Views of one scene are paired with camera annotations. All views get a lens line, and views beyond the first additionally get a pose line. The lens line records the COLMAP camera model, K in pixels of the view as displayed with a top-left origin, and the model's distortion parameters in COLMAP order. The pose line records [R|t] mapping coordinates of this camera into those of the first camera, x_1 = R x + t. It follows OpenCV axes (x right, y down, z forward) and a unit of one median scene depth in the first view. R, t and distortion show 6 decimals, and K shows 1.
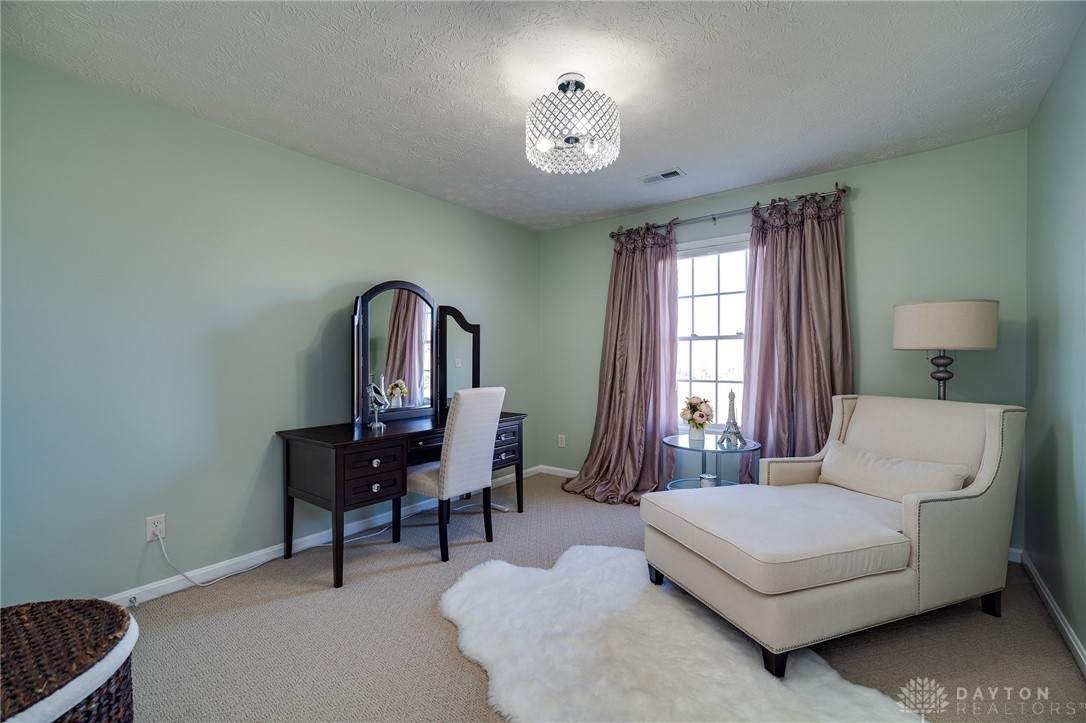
lens RADIAL K [[474.1, 0, 538.0], [0, 474.1, 358.4], [0, 0, 1]] dist [-0.001572, -0.000130]
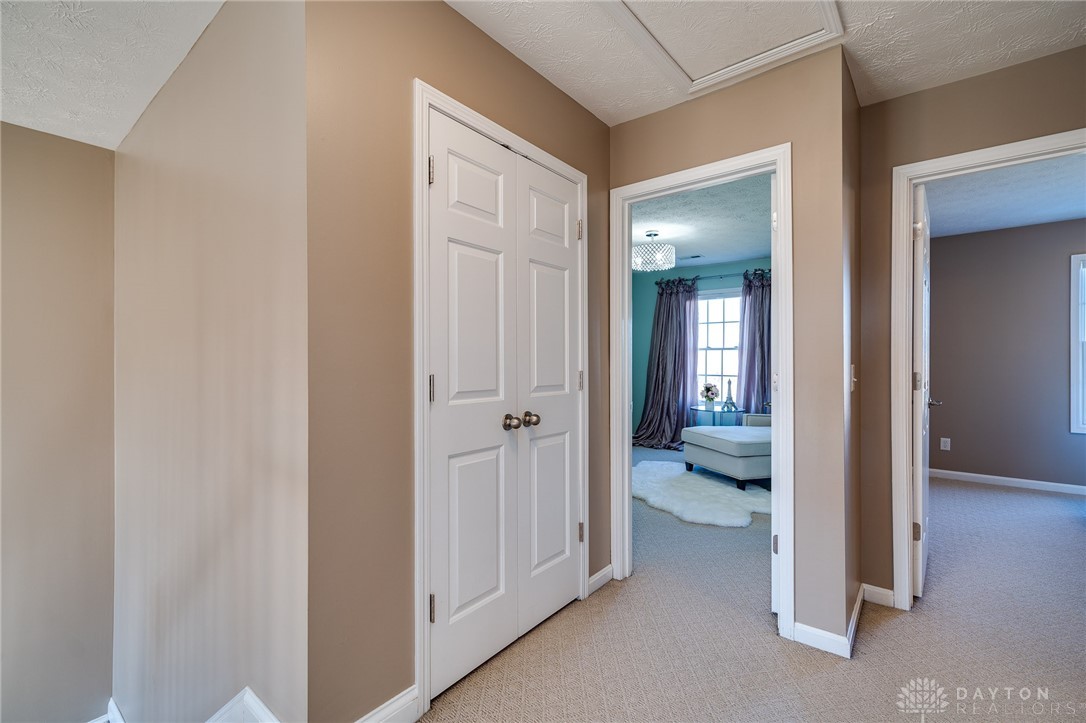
lens RADIAL K [[474.1, 0, 538.0], [0, 474.1, 358.4], [0, 0, 1]] dist [-0.001572, -0.000130]
pose [[0.999625, 0.009719, -0.025620, -0.219547], [-0.009877, 0.999933, -0.006038, 0.005374], [0.025559, 0.006289, 0.999654, -0.659952]]
